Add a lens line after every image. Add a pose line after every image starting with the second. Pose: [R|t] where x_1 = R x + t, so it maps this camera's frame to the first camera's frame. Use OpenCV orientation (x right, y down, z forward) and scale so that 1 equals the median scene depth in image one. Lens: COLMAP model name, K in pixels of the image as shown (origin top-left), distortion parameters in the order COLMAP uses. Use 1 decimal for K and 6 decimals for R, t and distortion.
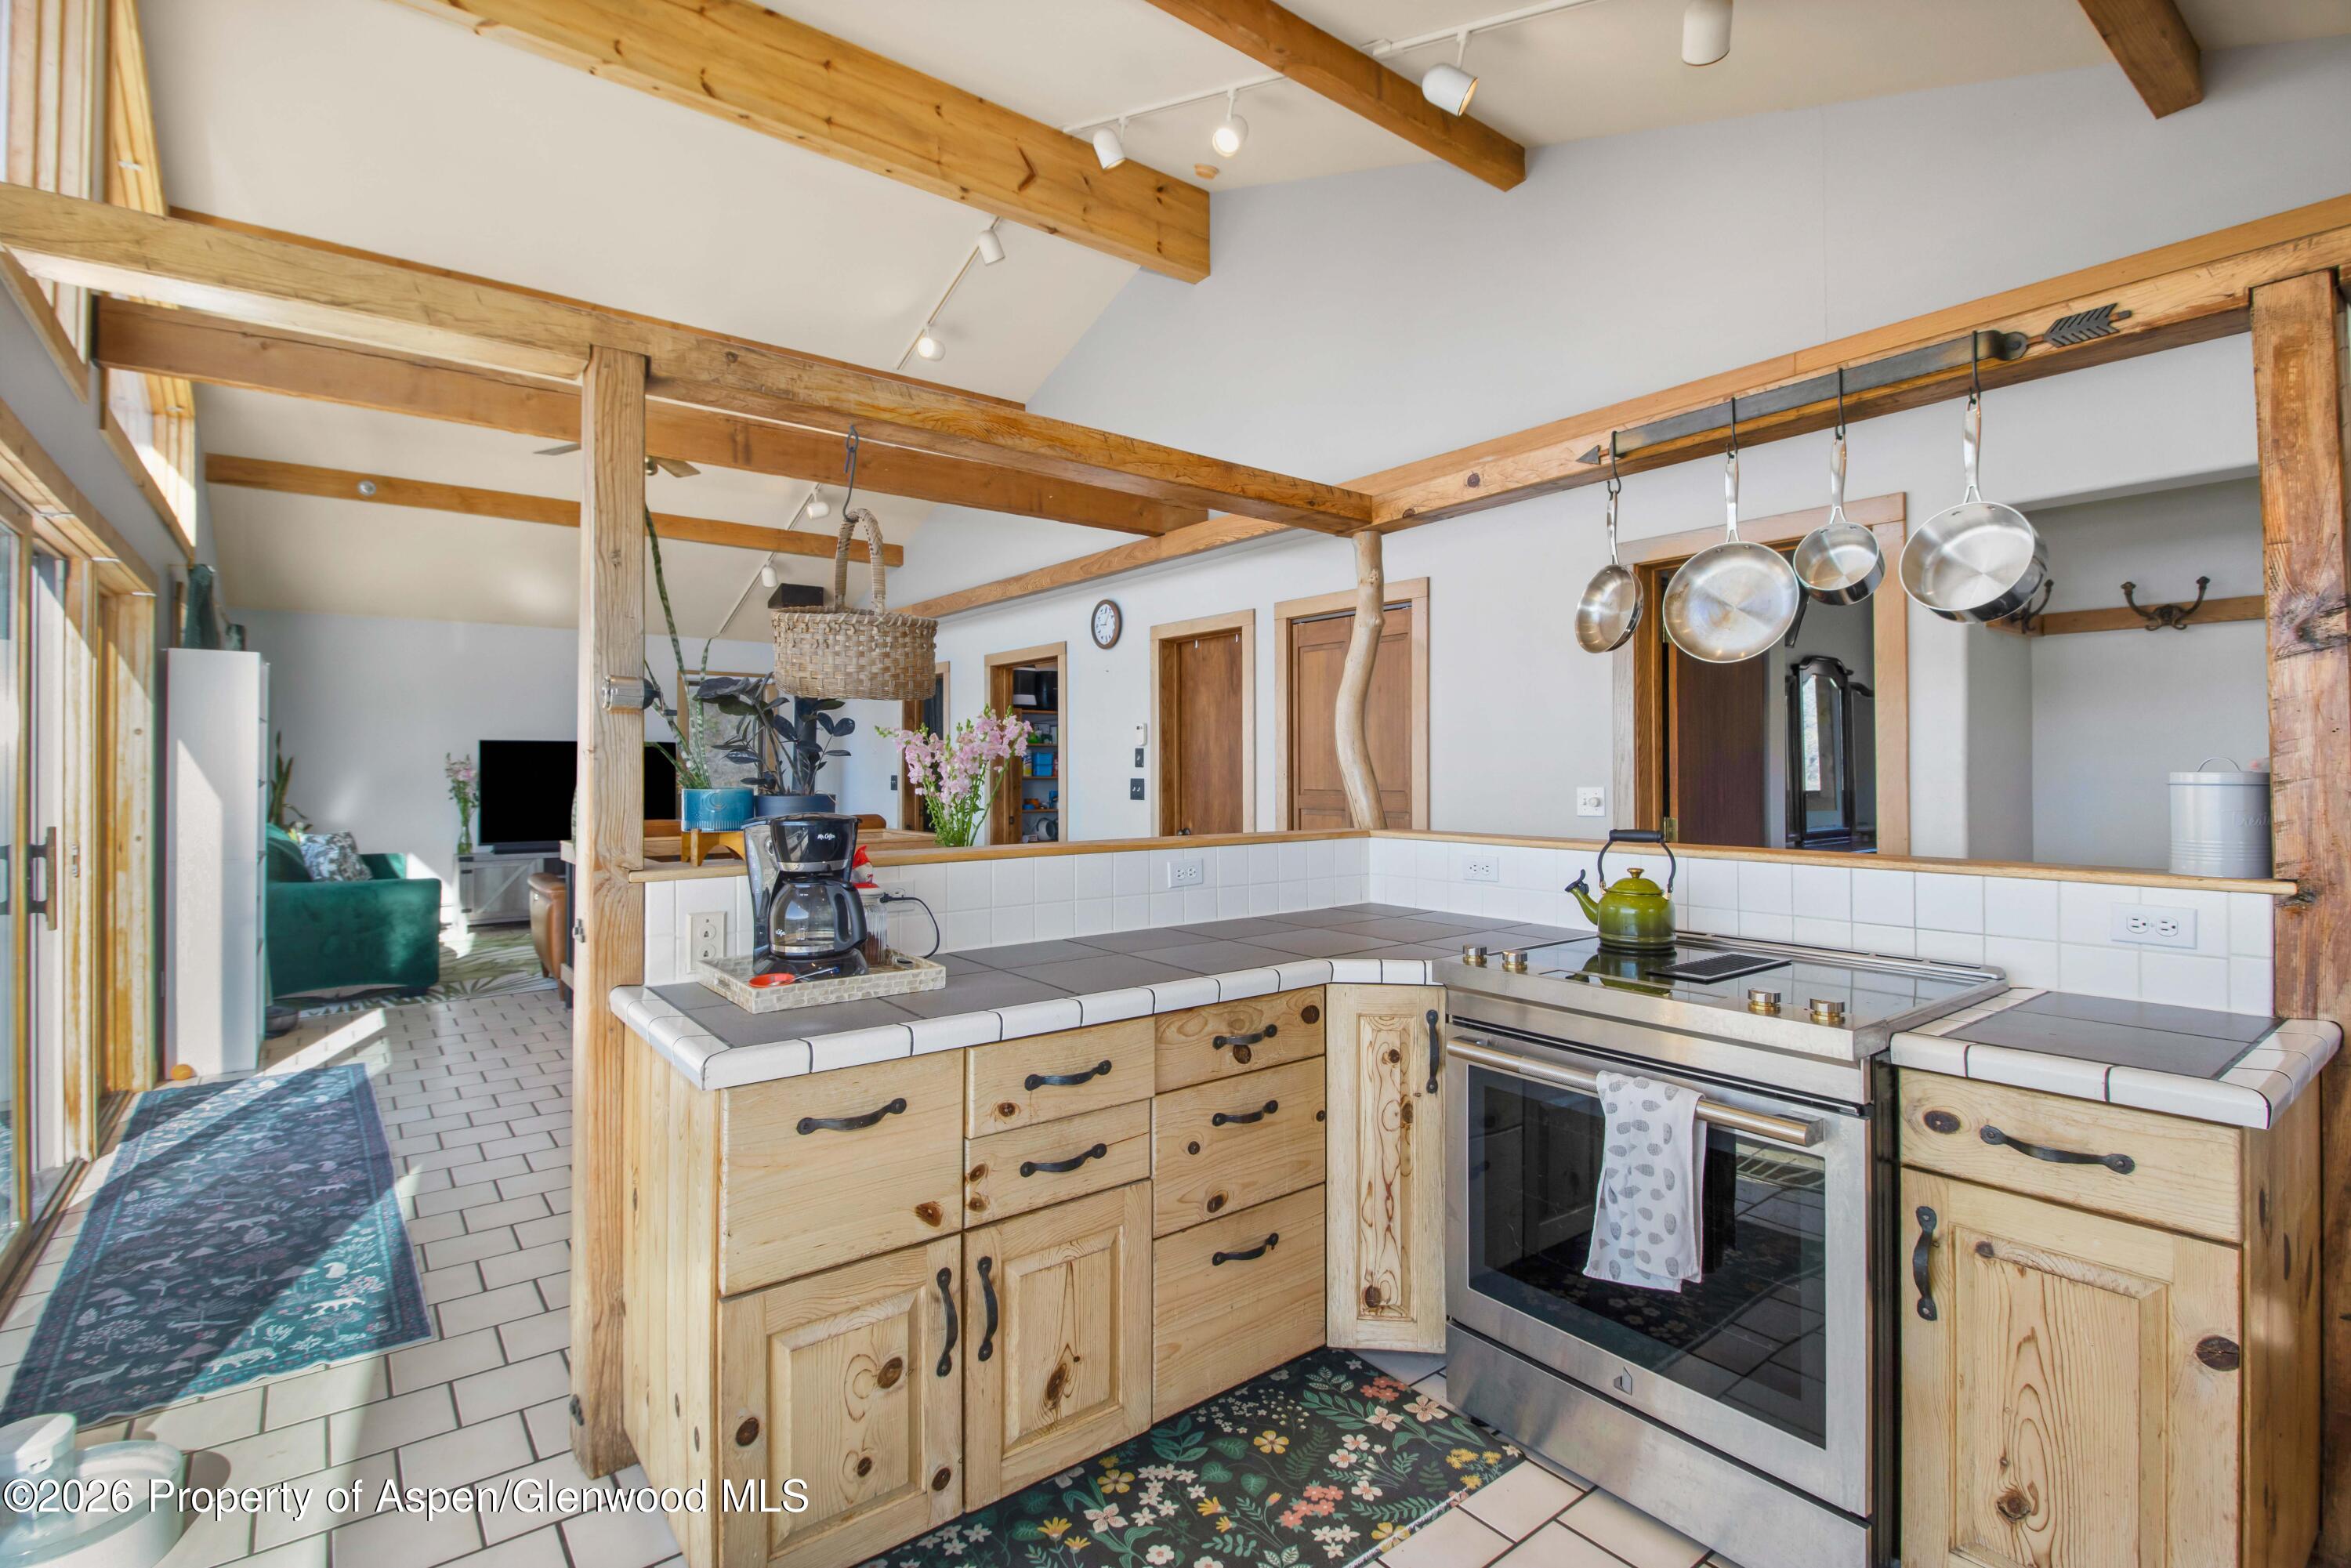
lens RADIAL K [[1084.1, 0, 1177.1], [0, 1084.1, 754.6], [0, 0, 1]] dist [0.016755, 0.000119]
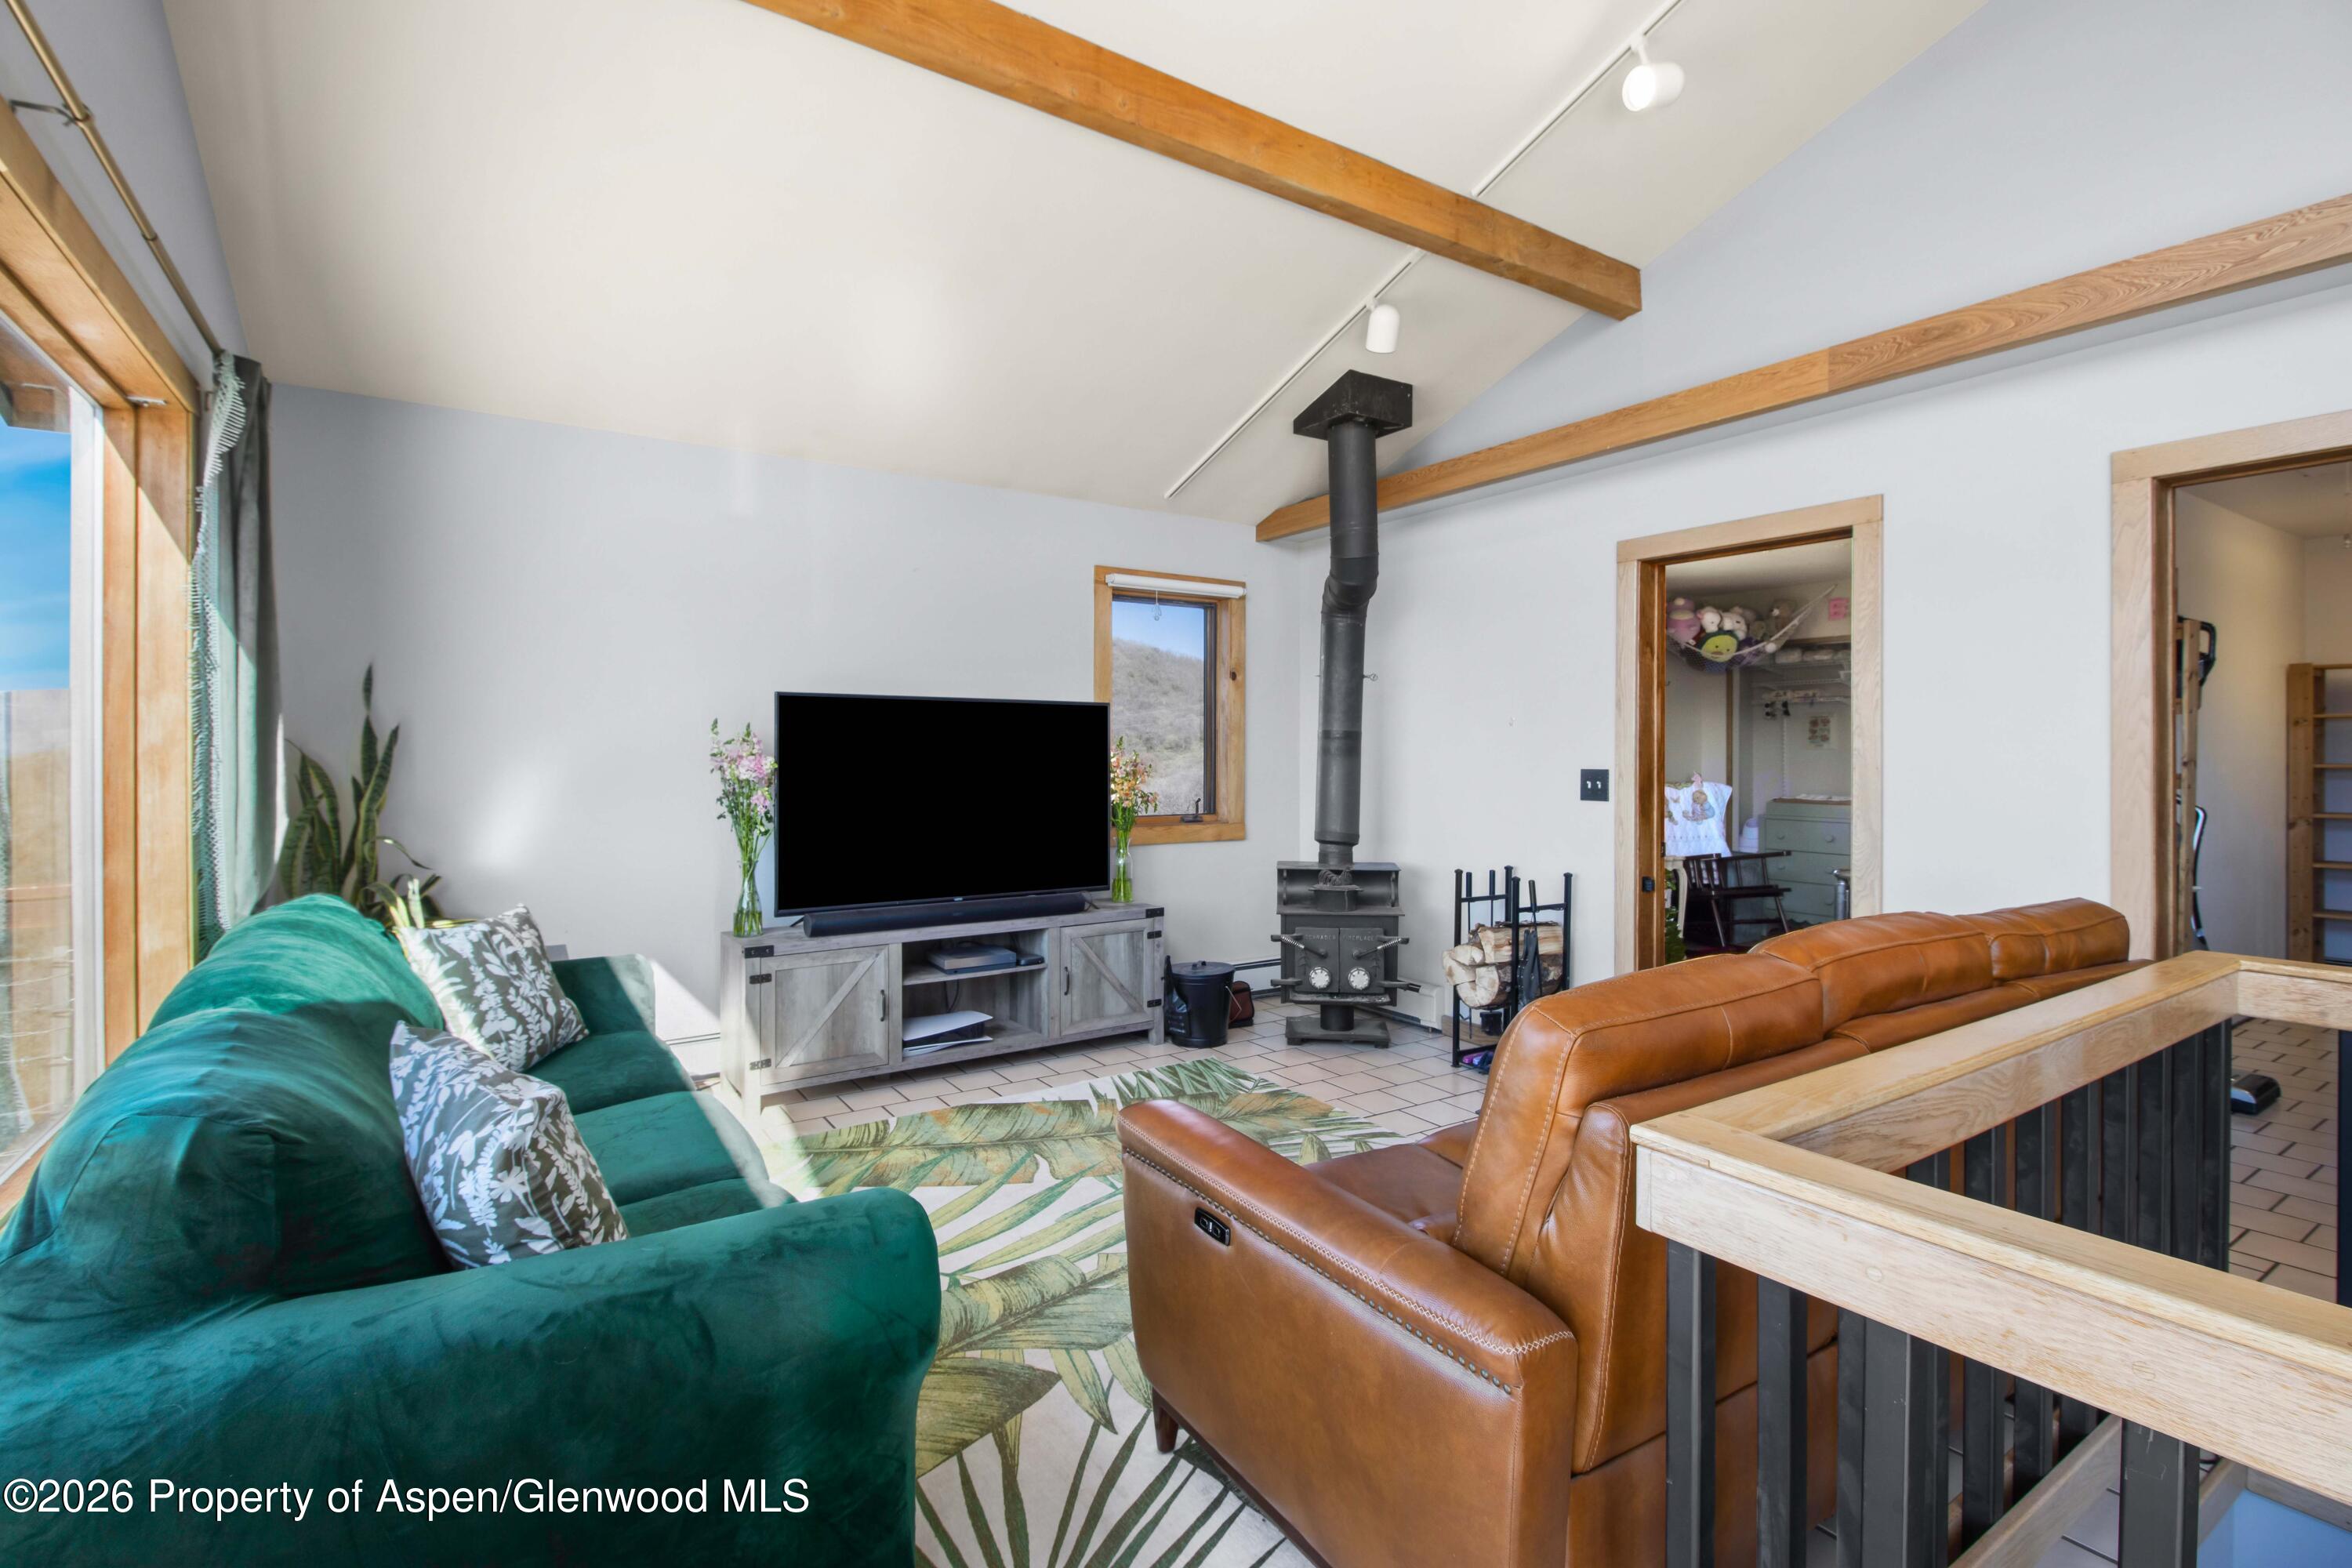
lens RADIAL K [[1084.6, 0, 1177.6], [0, 1084.6, 754.6], [0, 0, 1]] dist [0.016755, 0.000119]
pose [[0.996612, 0.005858, -0.082038, -0.435855], [-0.004412, 0.999832, 0.017807, 0.004250], [0.082128, -0.017384, 0.996470, 0.557204]]
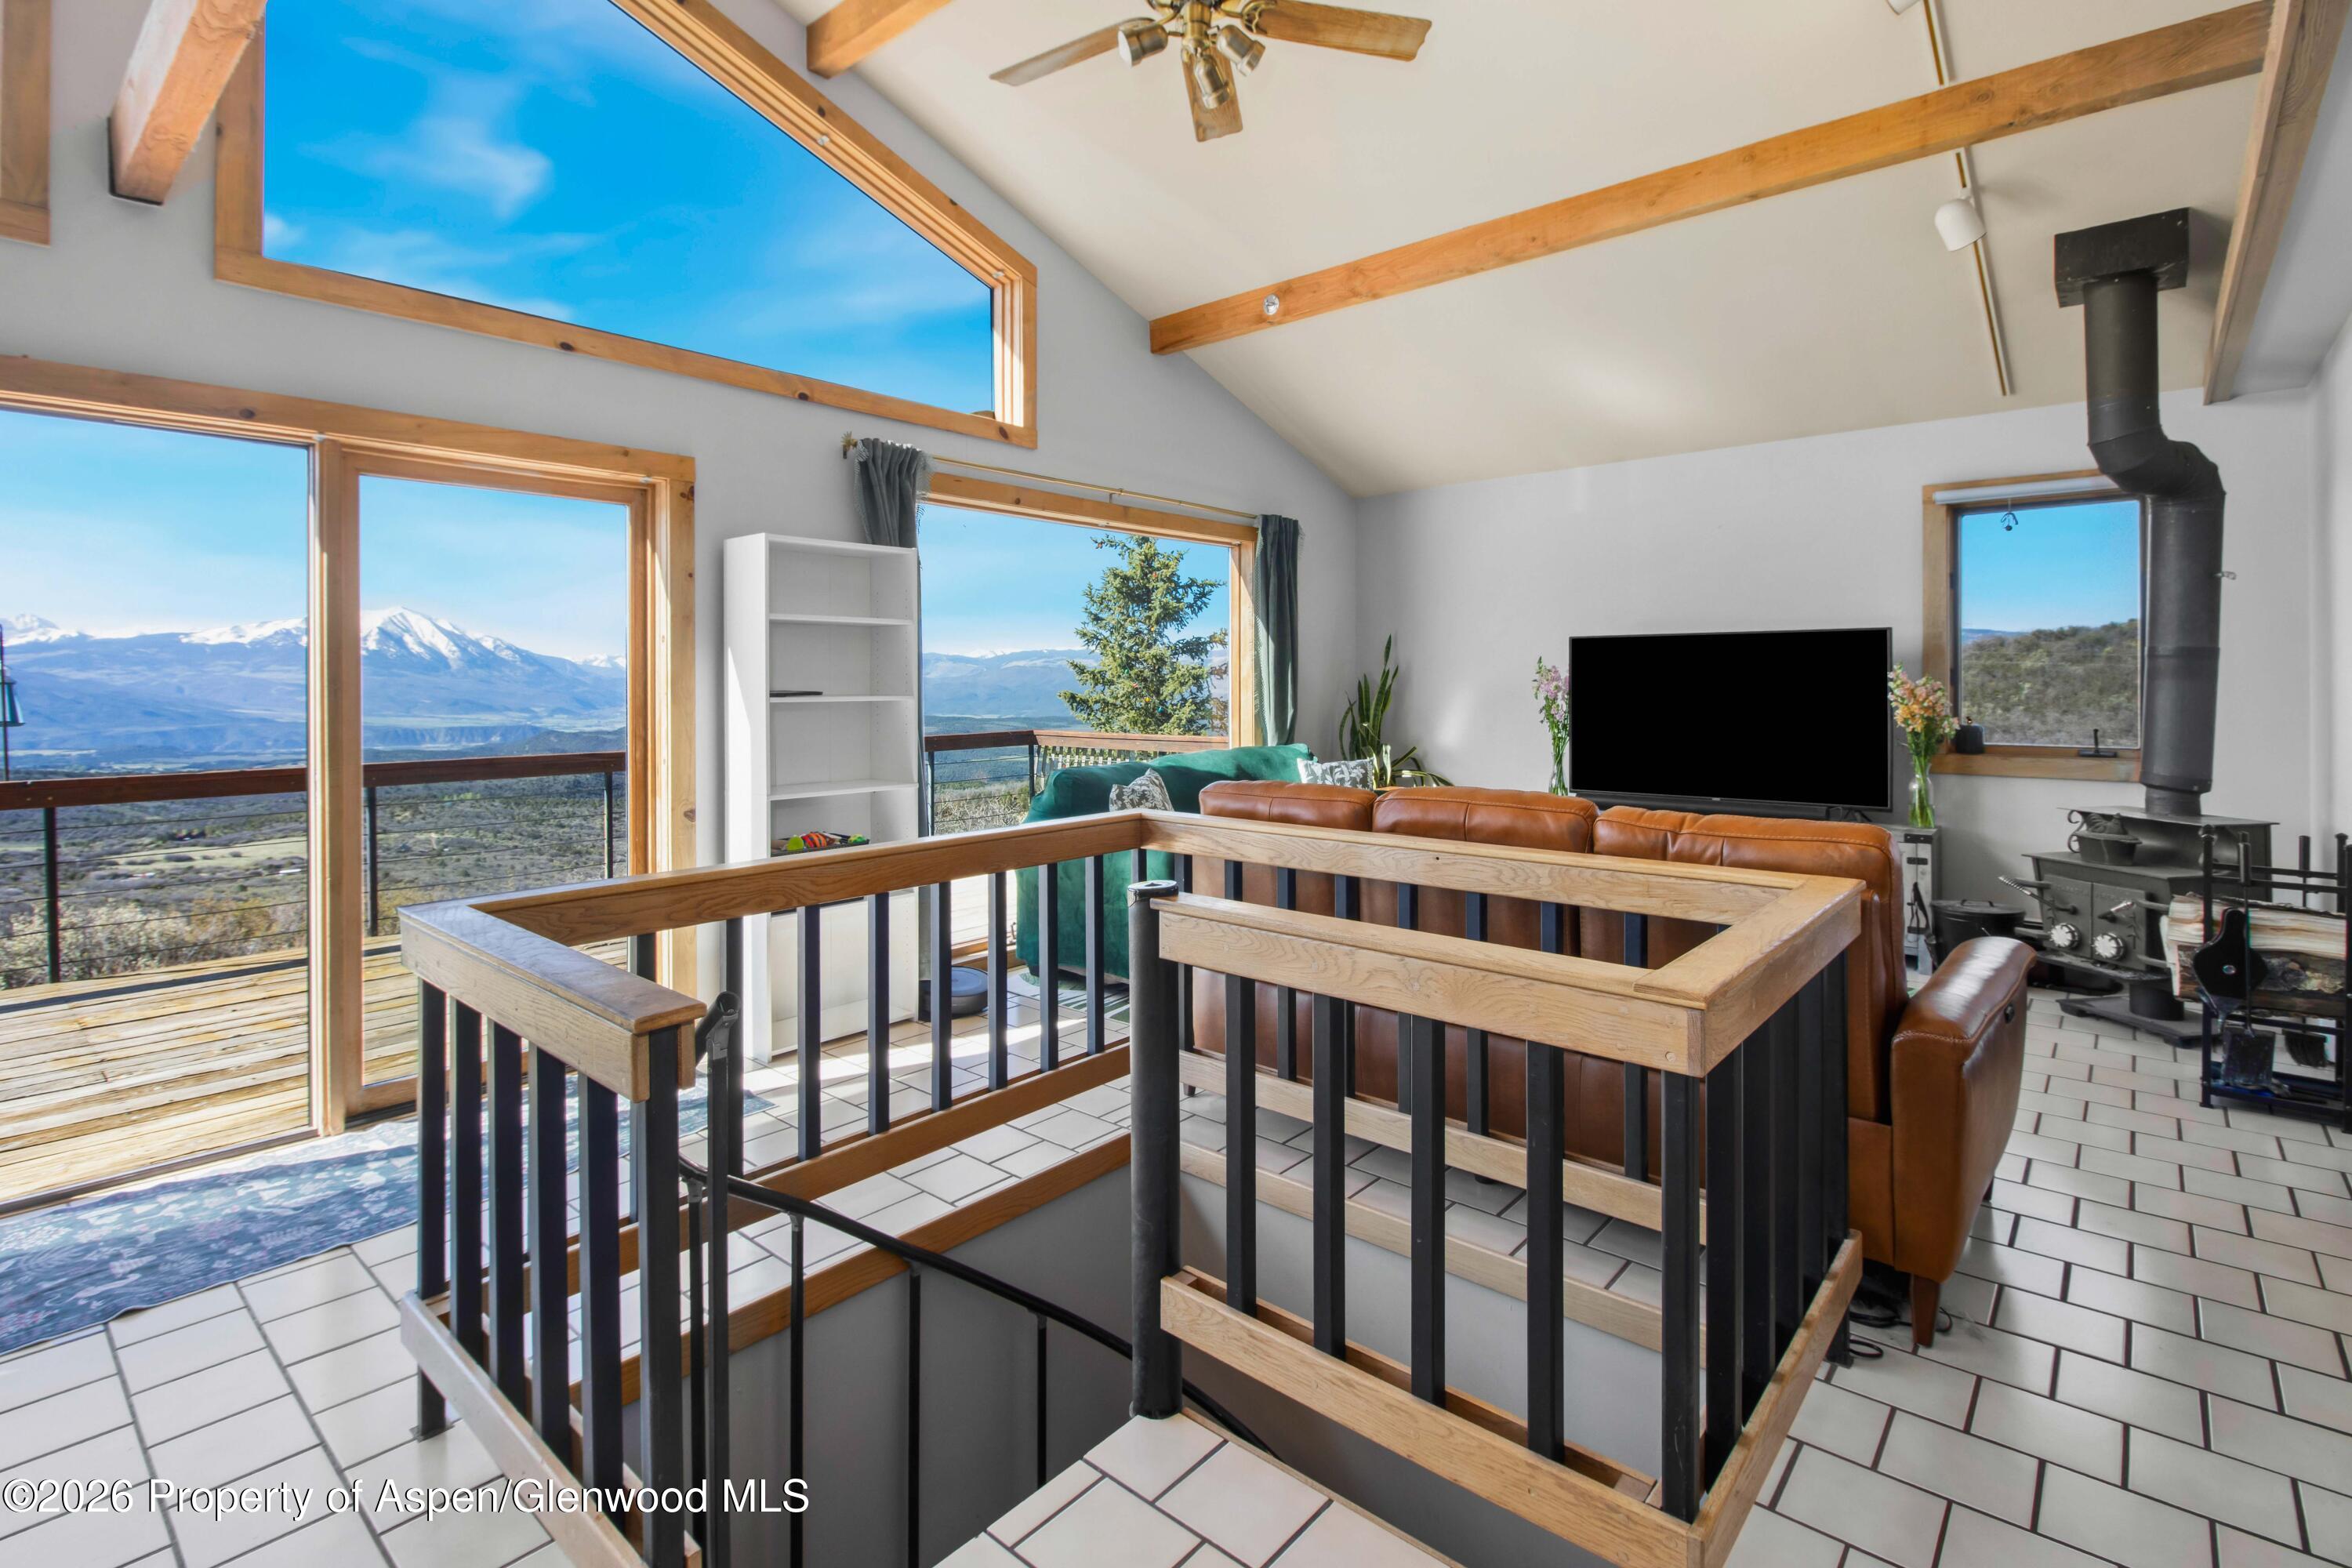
lens RADIAL K [[1104.6, 0, 1172.6], [0, 1104.6, 689.7], [0, 0, 1]] dist [0.048721, -0.023482]
pose [[0.184444, 0.007578, -0.982814, 0.003104], [0.014340, 0.999843, 0.010400, 0.008363], [0.982738, -0.016012, 0.184307, 0.636236]]
